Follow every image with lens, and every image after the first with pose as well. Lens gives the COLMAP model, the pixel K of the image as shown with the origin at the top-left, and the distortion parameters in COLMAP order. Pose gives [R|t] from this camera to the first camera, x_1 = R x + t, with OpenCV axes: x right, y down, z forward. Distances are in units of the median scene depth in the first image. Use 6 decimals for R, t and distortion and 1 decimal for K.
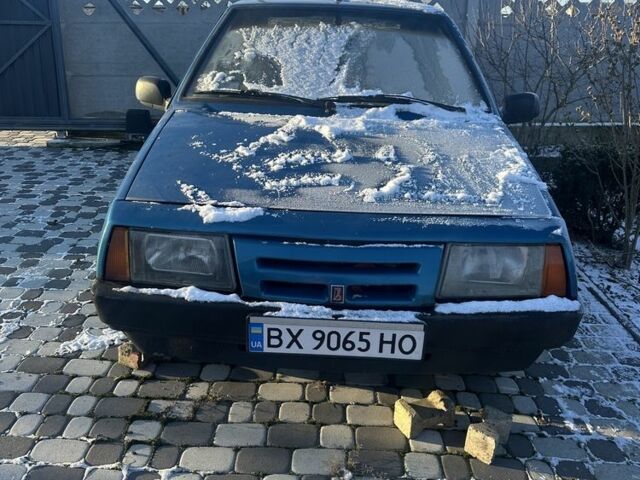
lens RADIAL K [[611.4, 0, 319.8], [0, 611.4, 239.8], [0, 0, 1]] dist [0.012054, 0.000000]
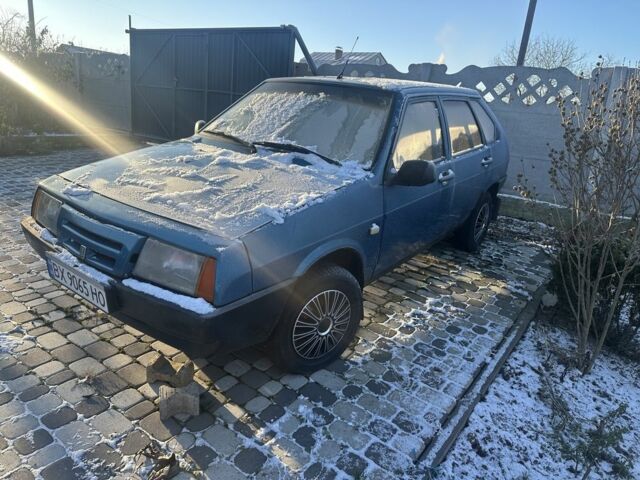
lens RADIAL K [[458.5, 0, 319.5], [0, 458.5, 239.8], [0, 0, 1]] dist [0.006041, -0.016897]
pose [[0.810720, 0.218743, -0.543032, 0.895890], [-0.260055, 0.965594, 0.000710, -0.071925], [0.524504, 0.140643, 0.839712, 0.300791]]
